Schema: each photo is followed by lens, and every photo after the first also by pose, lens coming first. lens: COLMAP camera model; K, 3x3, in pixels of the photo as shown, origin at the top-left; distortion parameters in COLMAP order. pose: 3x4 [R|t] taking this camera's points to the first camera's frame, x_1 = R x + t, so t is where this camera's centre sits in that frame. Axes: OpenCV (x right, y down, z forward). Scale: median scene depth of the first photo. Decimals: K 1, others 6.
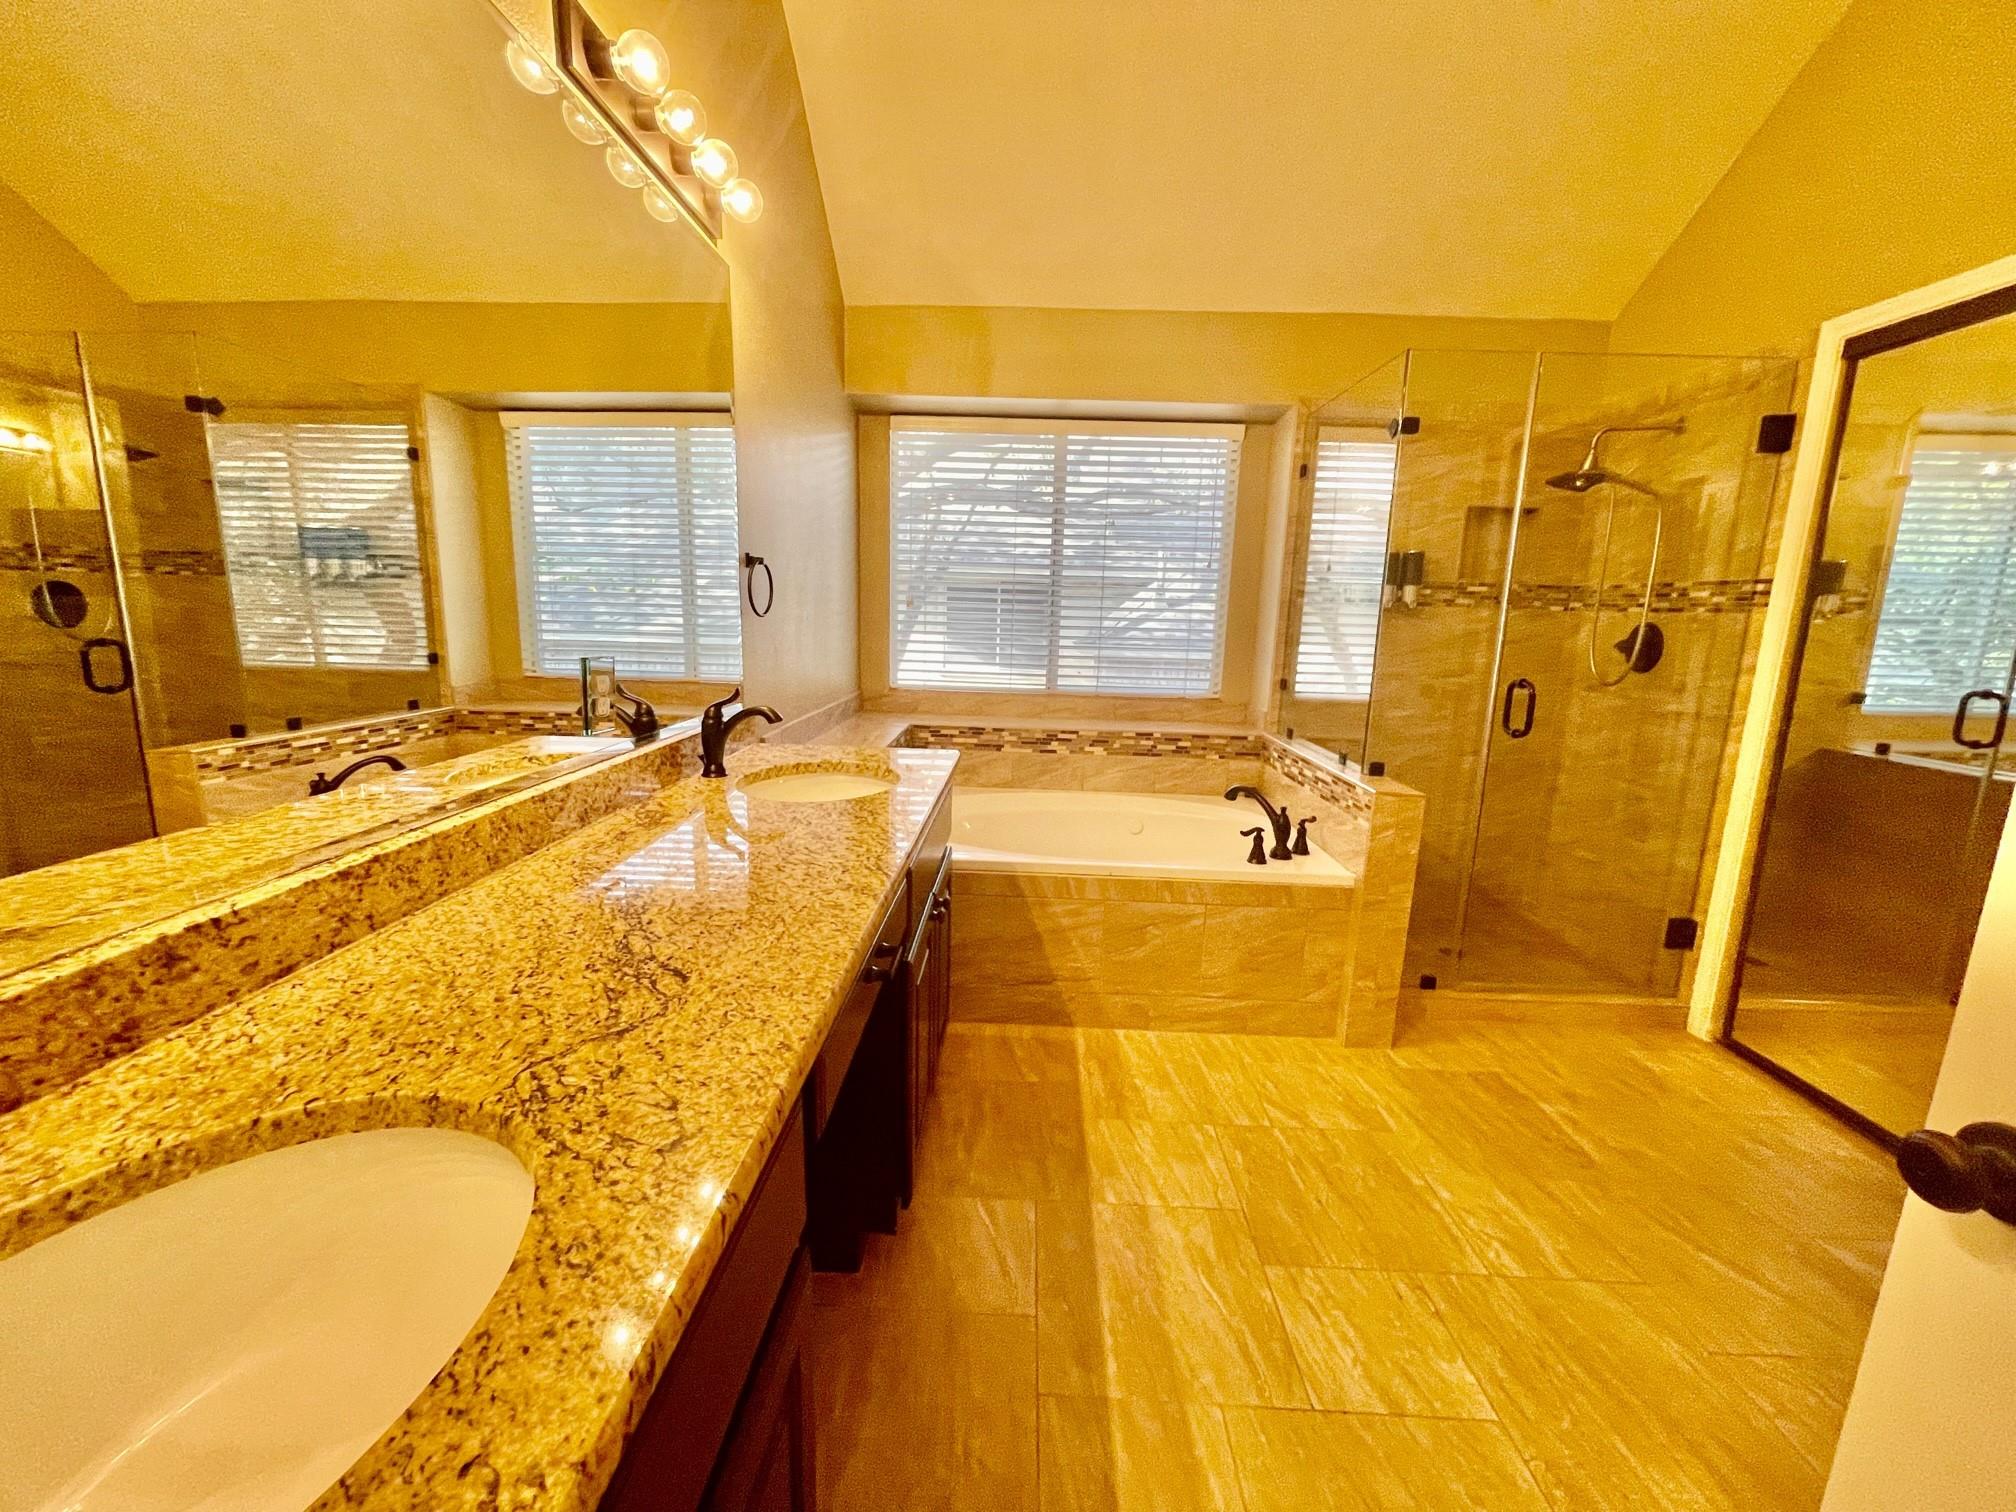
lens RADIAL K [[813.8, 0, 1008.7], [0, 813.8, 758.8], [0, 0, 1]] dist [-0.010336, 0.000934]
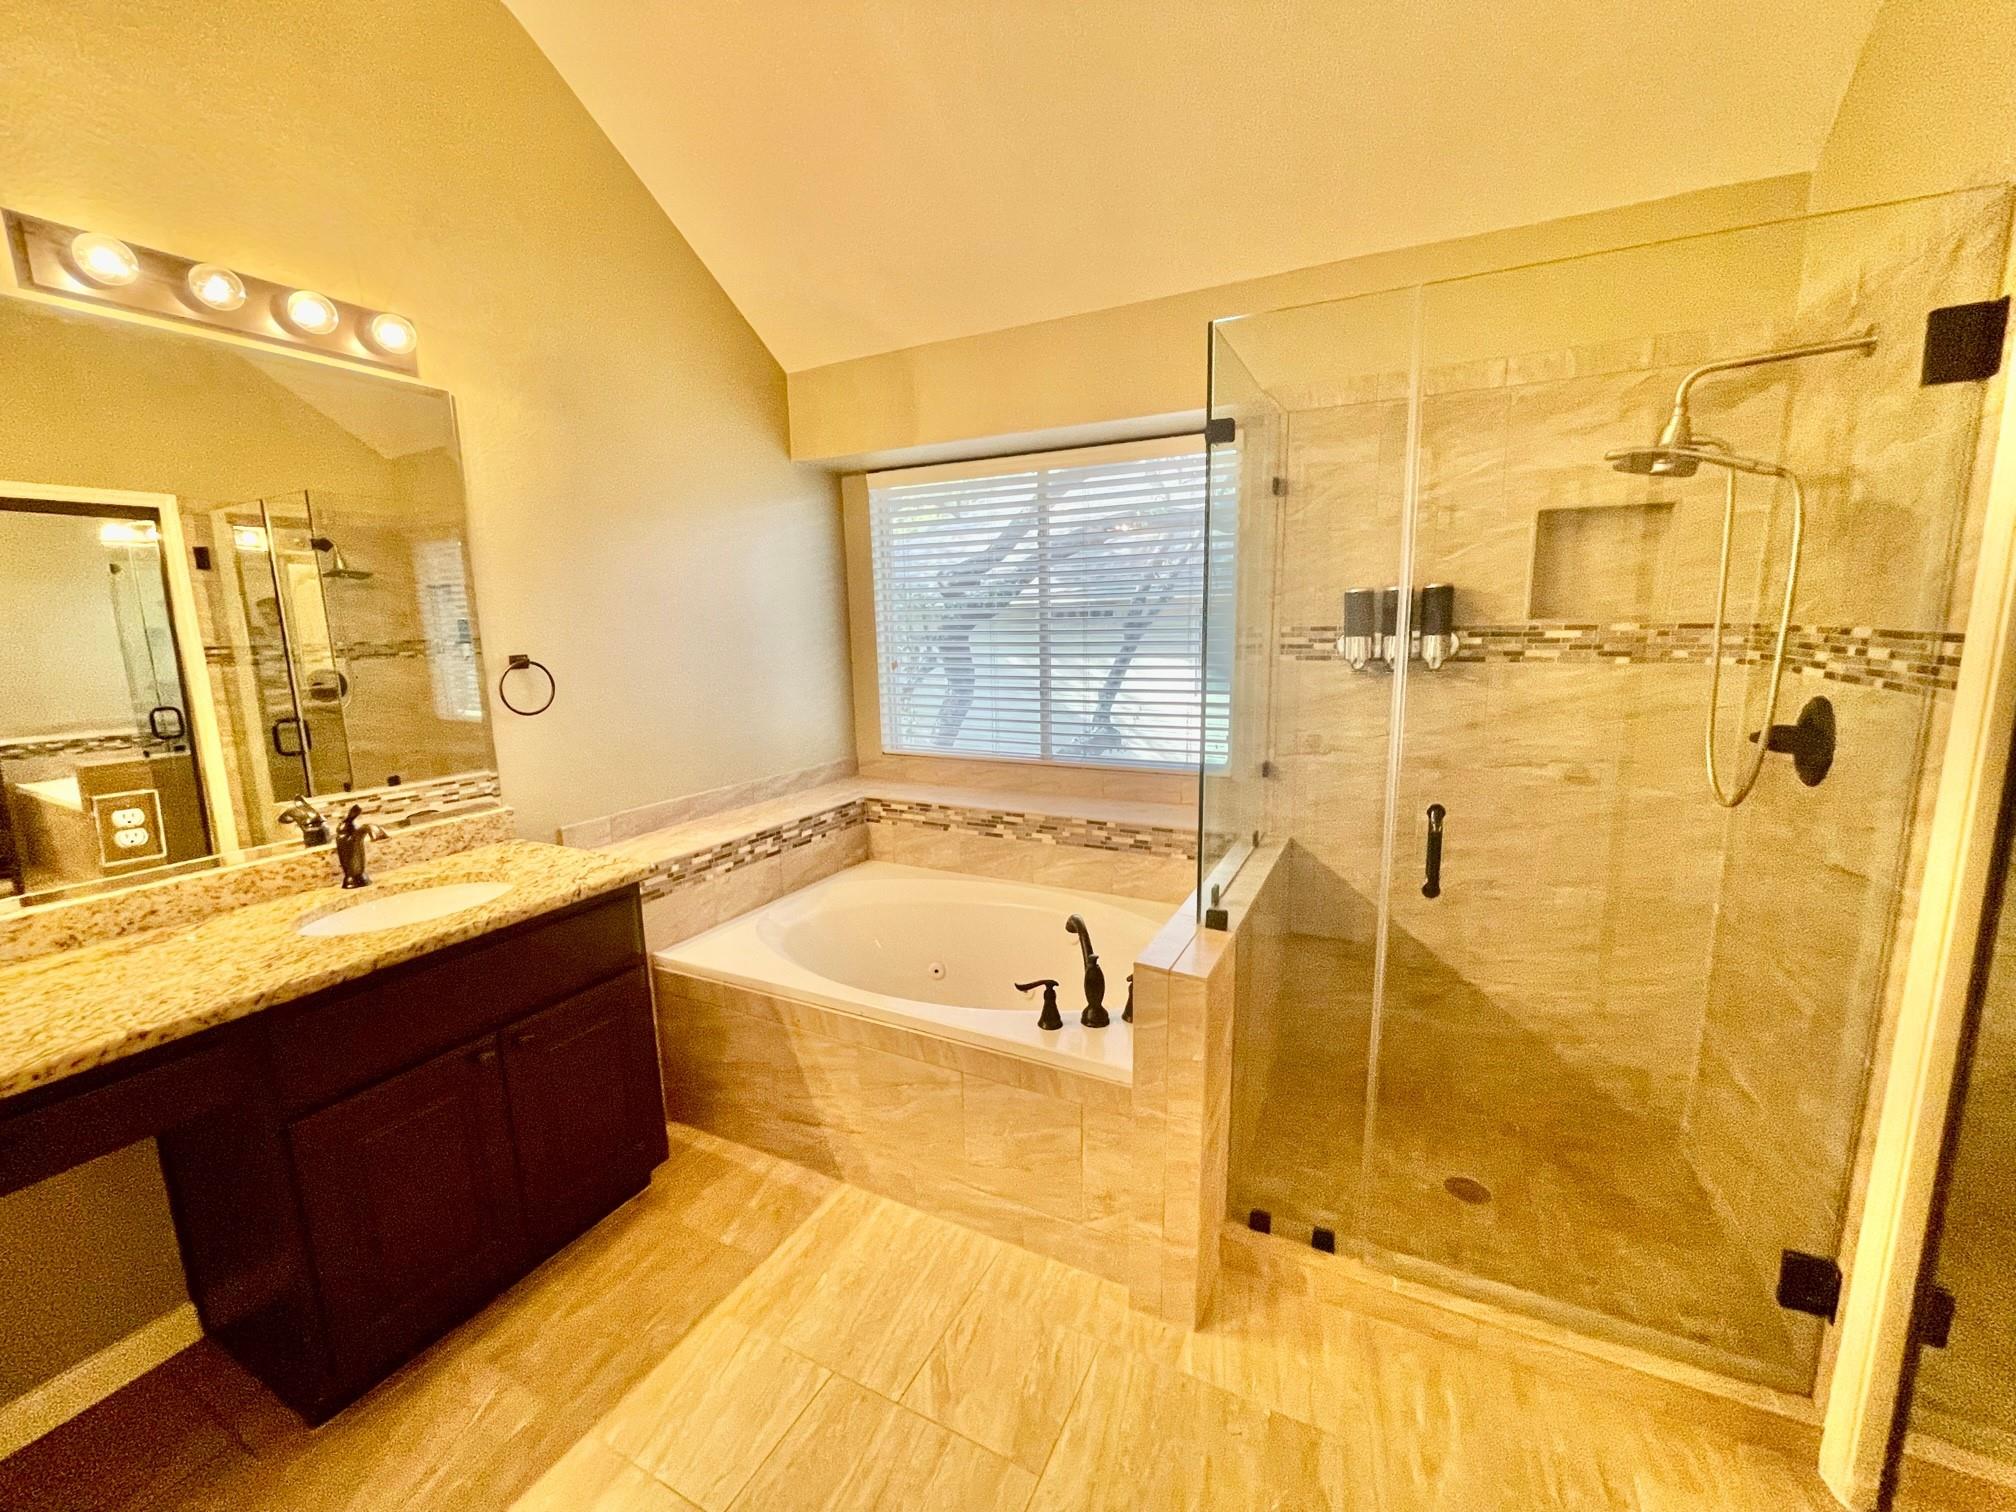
lens RADIAL K [[813.8, 0, 1008.3], [0, 813.8, 754.3], [0, 0, 1]] dist [-0.010336, 0.000934]
pose [[0.903717, 0.026199, -0.427328, 0.469095], [-0.035602, 0.999268, -0.014027, -0.090810], [0.426648, 0.027890, 0.903988, 0.231130]]
